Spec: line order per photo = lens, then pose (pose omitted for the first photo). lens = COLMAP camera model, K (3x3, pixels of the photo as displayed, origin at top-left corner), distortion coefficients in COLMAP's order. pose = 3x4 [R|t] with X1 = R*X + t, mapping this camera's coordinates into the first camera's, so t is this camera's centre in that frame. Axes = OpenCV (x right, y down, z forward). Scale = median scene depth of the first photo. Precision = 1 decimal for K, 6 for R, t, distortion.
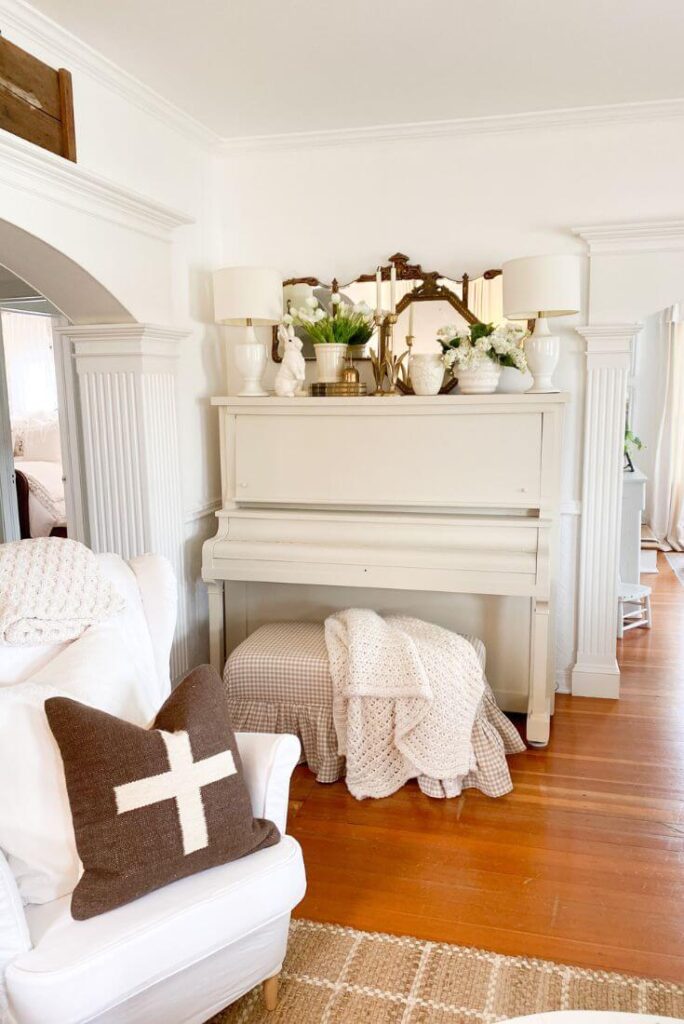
lens RADIAL K [[778.0, 0, 345.3], [0, 778.0, 519.6], [0, 0, 1]] dist [0.028182, -0.054610]
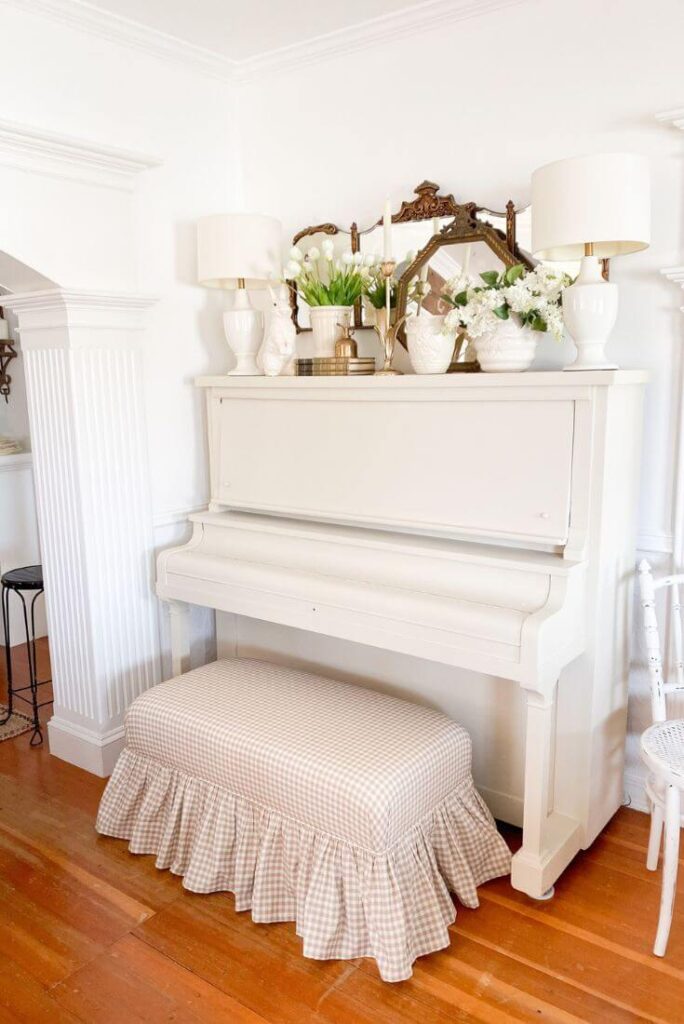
lens RADIAL K [[778.0, 0, 347.9], [0, 778.0, 512.4], [0, 0, 1]] dist [0.028182, -0.054610]
pose [[0.929357, 0.063794, -0.363630, 0.295199], [-0.058433, 0.997960, 0.025737, -0.044485], [0.364530, -0.002671, 0.931188, 0.292022]]
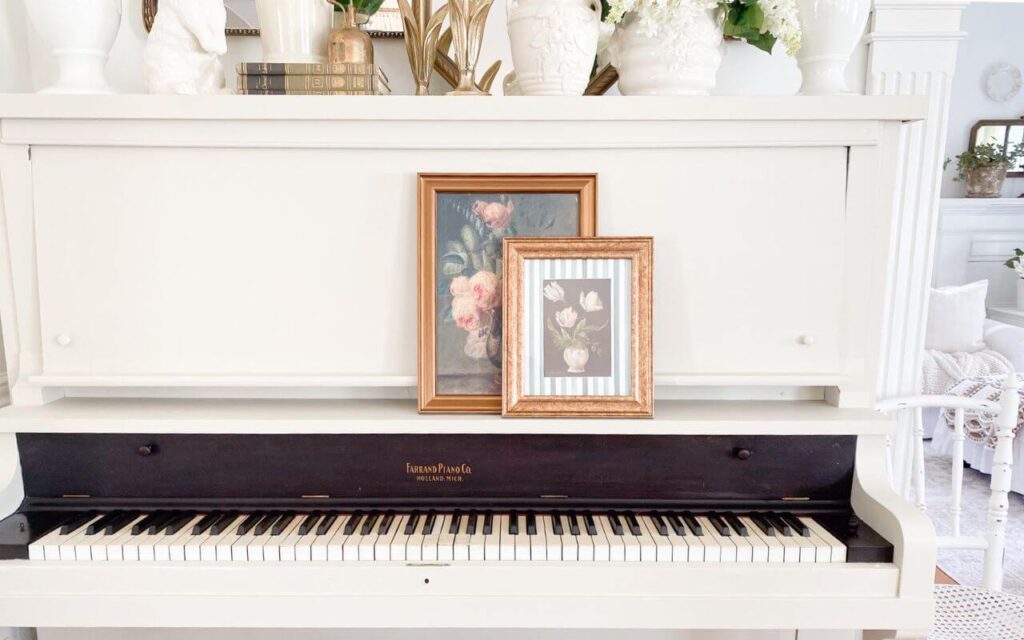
lens RADIAL K [[789.9, 0, 509.2], [0, 789.9, 378.4], [0, 0, 1]] dist [0.051515, -0.080163]
pose [[0.966792, -0.034181, 0.253268, -0.022915], [0.028293, 0.999239, 0.026851, -0.030680], [-0.253993, -0.018794, 0.967024, 0.594433]]
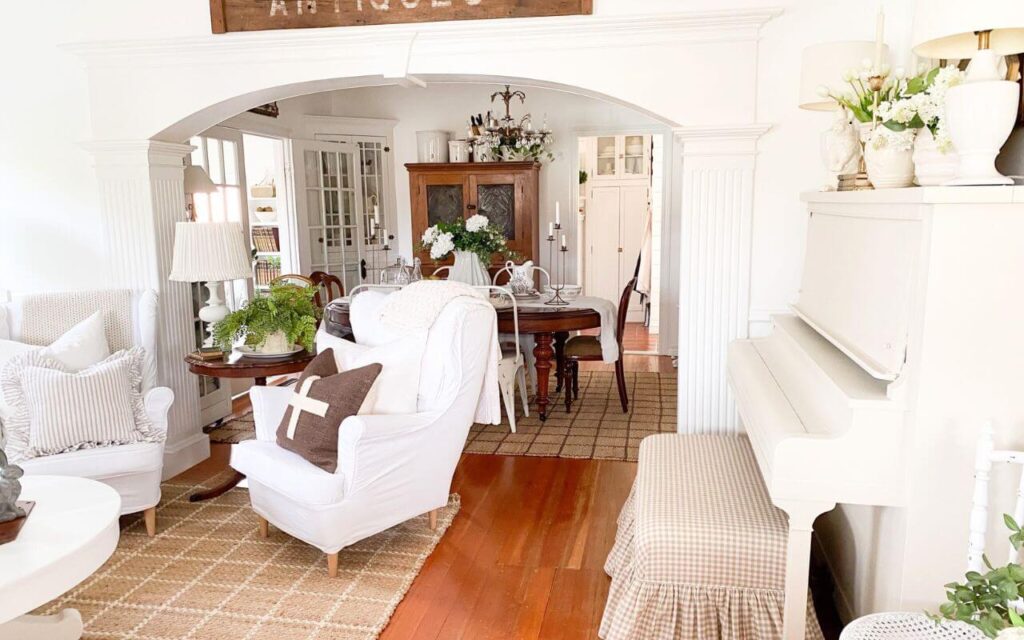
lens RADIAL K [[789.9, 0, 518.5], [0, 789.9, 322.7], [0, 0, 1]] dist [0.051515, -0.080163]
pose [[0.072910, 0.163373, -0.983866, 0.768595], [-0.154931, 0.976372, 0.150648, -0.097905], [0.985231, 0.141447, 0.096499, 0.609864]]
